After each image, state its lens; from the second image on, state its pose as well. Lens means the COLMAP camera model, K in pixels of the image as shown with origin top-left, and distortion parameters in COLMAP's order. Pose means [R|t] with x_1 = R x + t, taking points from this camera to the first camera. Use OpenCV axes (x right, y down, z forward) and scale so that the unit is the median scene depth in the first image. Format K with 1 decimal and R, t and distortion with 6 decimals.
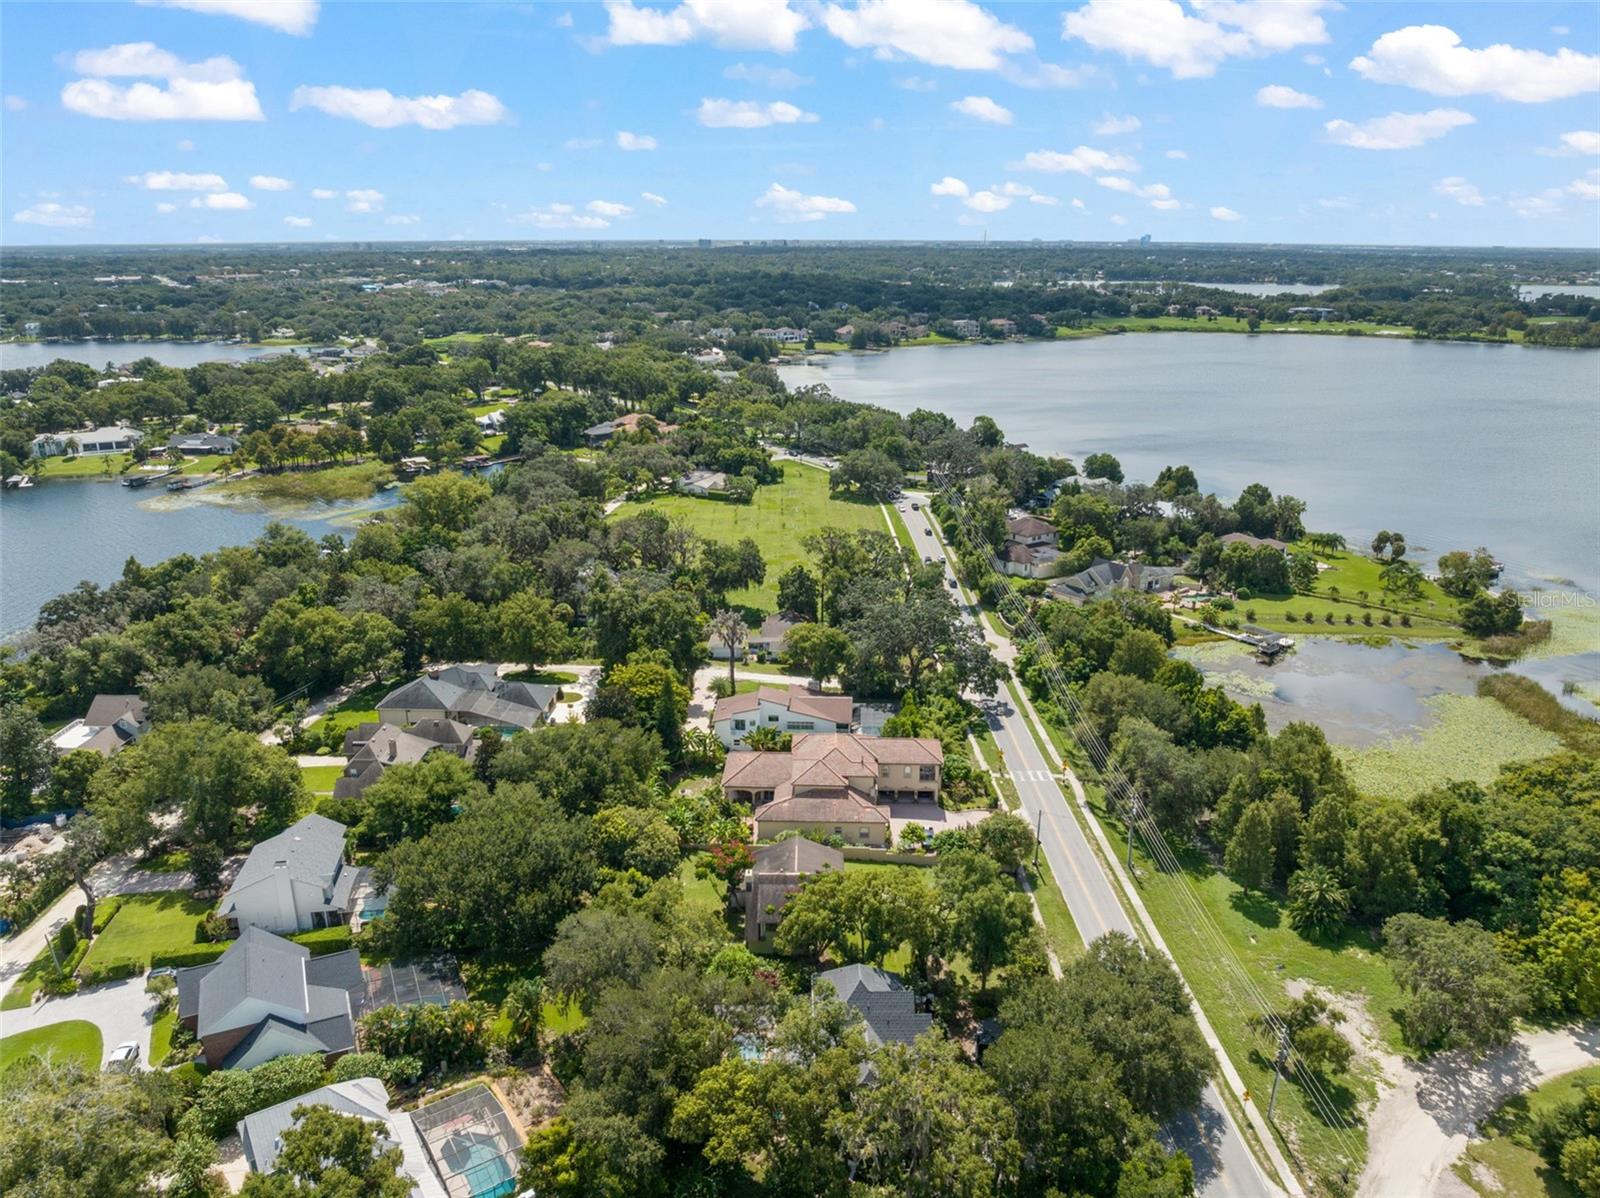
lens RADIAL K [[1112.6, 0, 823.0], [0, 1112.6, 586.0], [0, 0, 1]] dist [-0.034037, 0.000043]
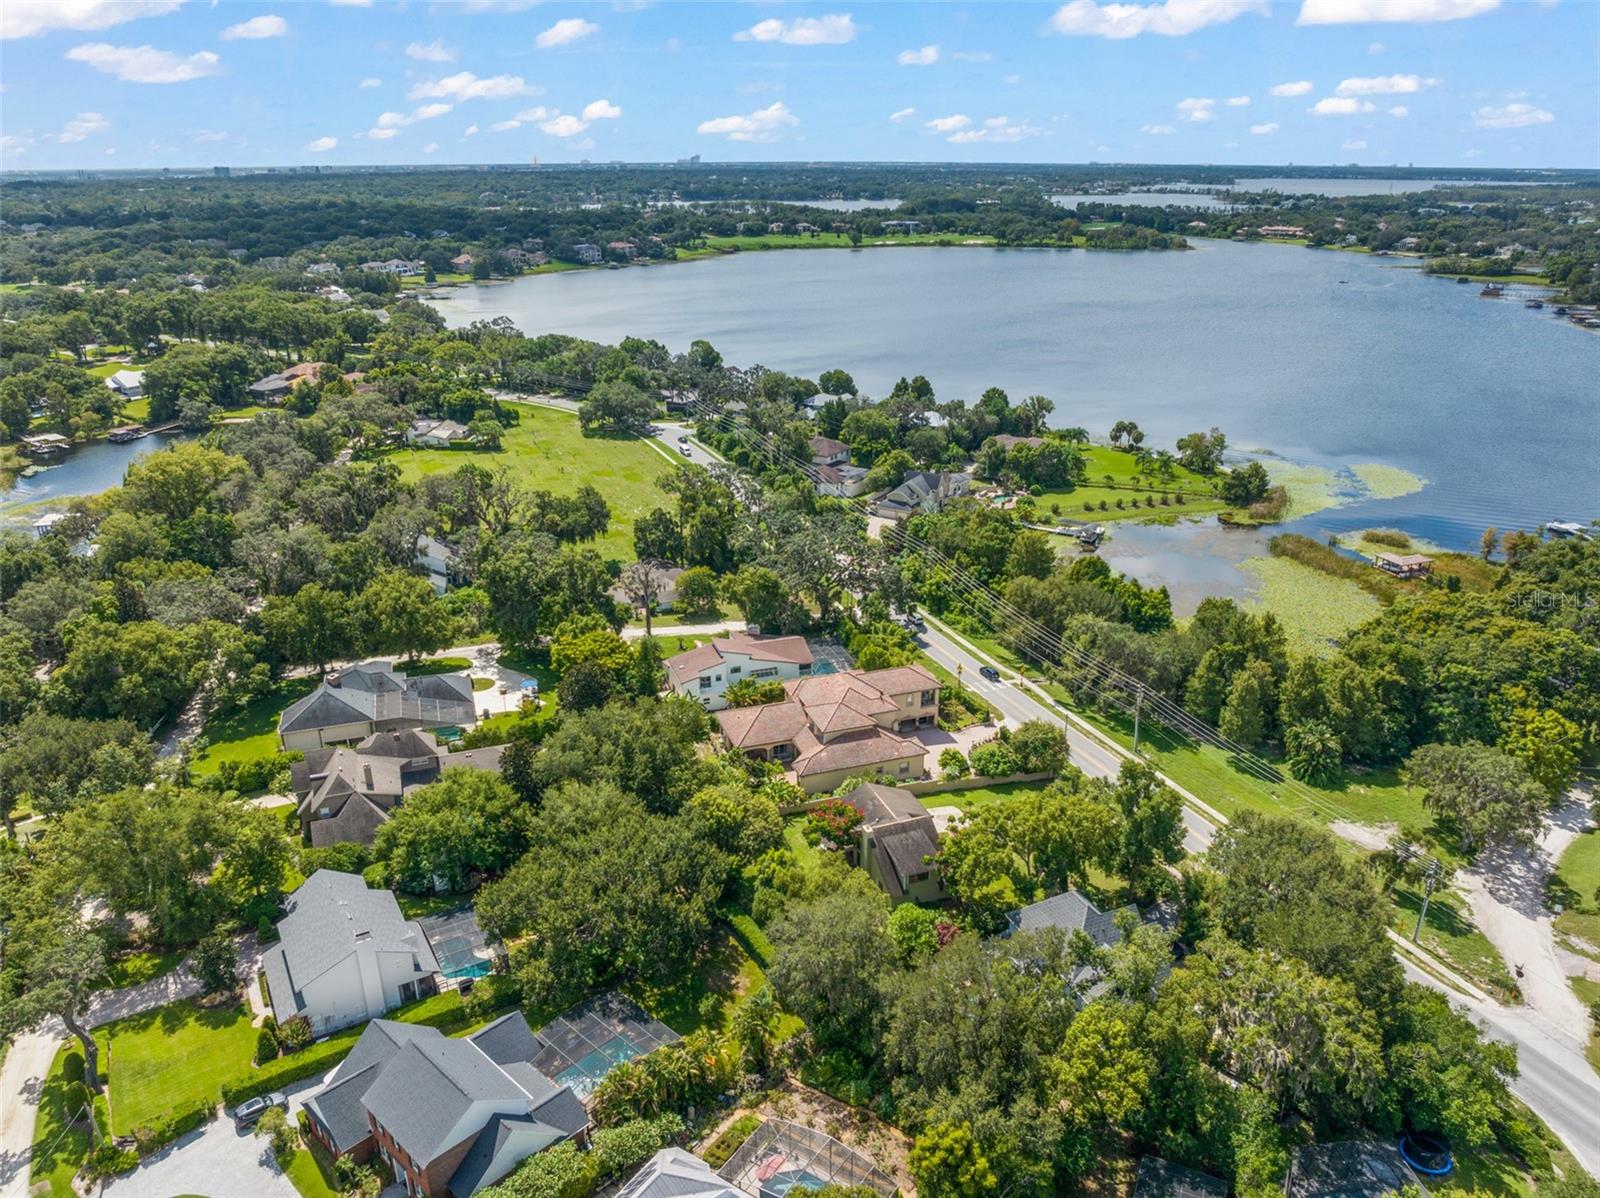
lens RADIAL K [[1112.6, 0, 823.0], [0, 1112.6, 586.0], [0, 0, 1]] dist [-0.034037, 0.000043]
pose [[0.934118, -0.132349, 0.331522, -0.130262], [0.110738, 0.990349, 0.083341, -0.010034], [-0.339353, -0.041139, 0.939759, 0.043581]]
